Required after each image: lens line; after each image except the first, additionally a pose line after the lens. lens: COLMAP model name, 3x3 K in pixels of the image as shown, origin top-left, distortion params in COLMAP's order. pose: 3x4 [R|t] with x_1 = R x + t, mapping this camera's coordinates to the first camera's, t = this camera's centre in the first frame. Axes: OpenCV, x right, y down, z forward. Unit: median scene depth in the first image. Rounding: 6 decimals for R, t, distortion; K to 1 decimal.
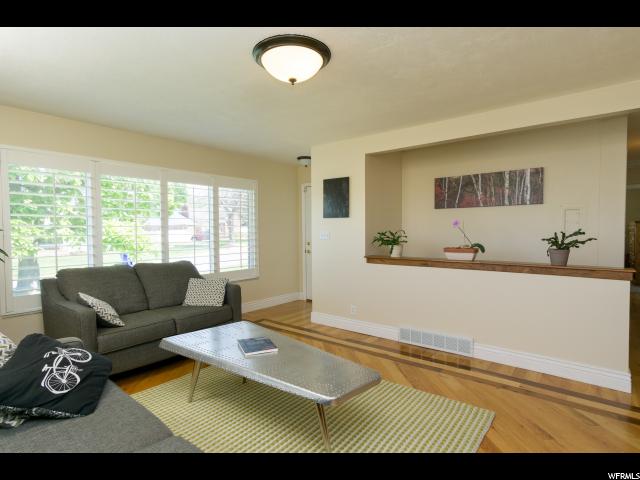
lens RADIAL K [[339.9, 0, 313.0], [0, 339.9, 242.0], [0, 0, 1]] dist [-0.002641, -0.002389]
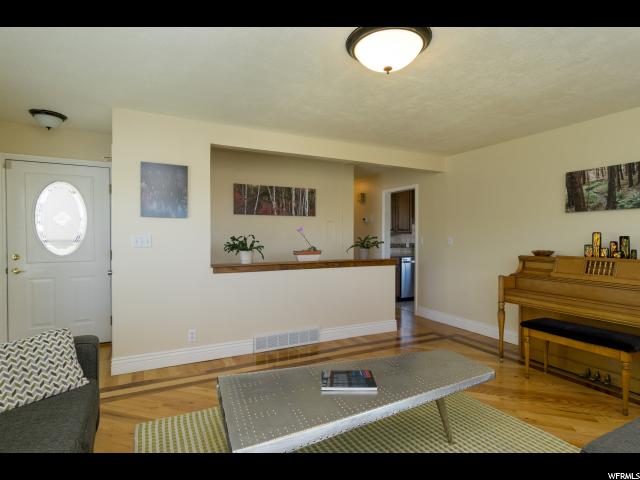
lens RADIAL K [[339.9, 0, 314.9], [0, 339.9, 239.6], [0, 0, 1]] dist [-0.002641, -0.002389]
pose [[0.397901, -0.002943, 0.917424, -0.523850], [0.028124, 0.999564, -0.008991, -0.008115], [-0.916997, 0.029379, 0.397810, 0.443383]]
